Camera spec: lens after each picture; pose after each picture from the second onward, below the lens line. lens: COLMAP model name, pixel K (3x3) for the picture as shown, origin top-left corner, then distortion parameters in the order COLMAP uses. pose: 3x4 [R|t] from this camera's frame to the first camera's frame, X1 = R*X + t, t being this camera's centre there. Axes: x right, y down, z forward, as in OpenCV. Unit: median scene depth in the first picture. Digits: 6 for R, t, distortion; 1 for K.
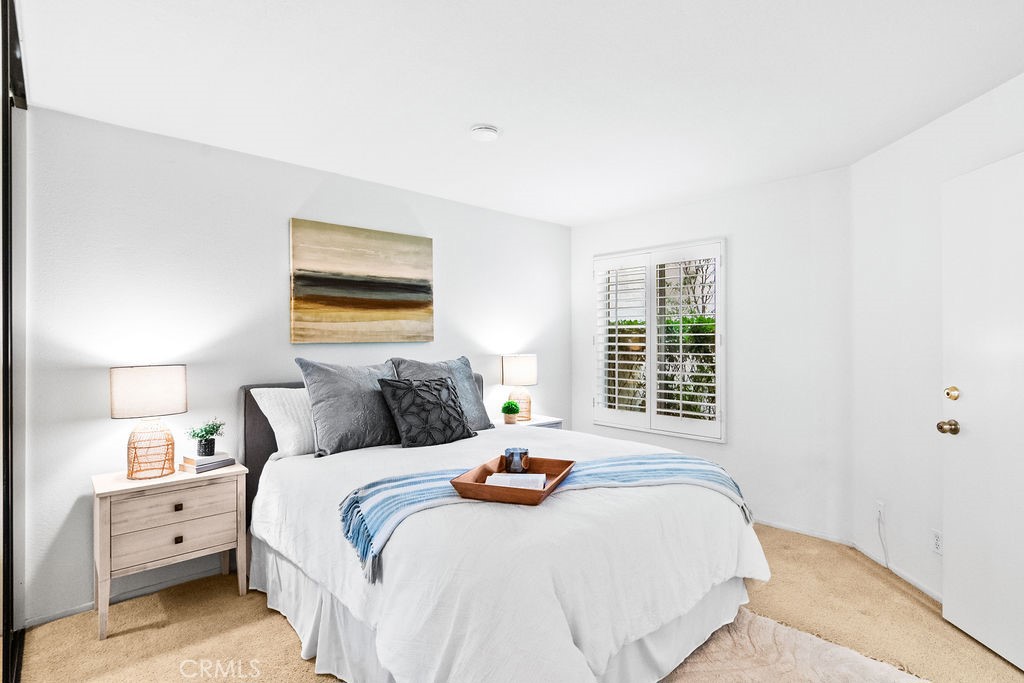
lens RADIAL K [[504.9, 0, 511.2], [0, 504.9, 337.8], [0, 0, 1]] dist [-0.001528, -0.000068]
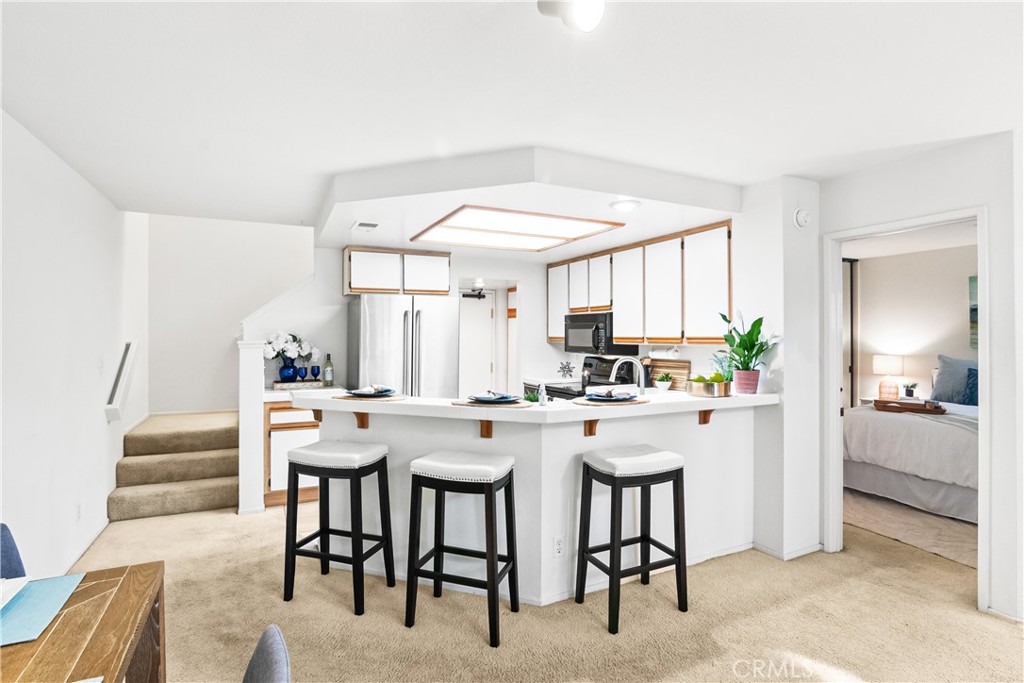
lens RADIAL K [[504.9, 0, 511.2], [0, 504.9, 337.8], [0, 0, 1]] dist [-0.001528, -0.000068]
pose [[-0.280989, 0.004324, -0.959701, 2.056071], [0.000611, 0.999990, 0.004327, -0.037714], [0.959711, 0.000629, -0.280989, -0.063483]]
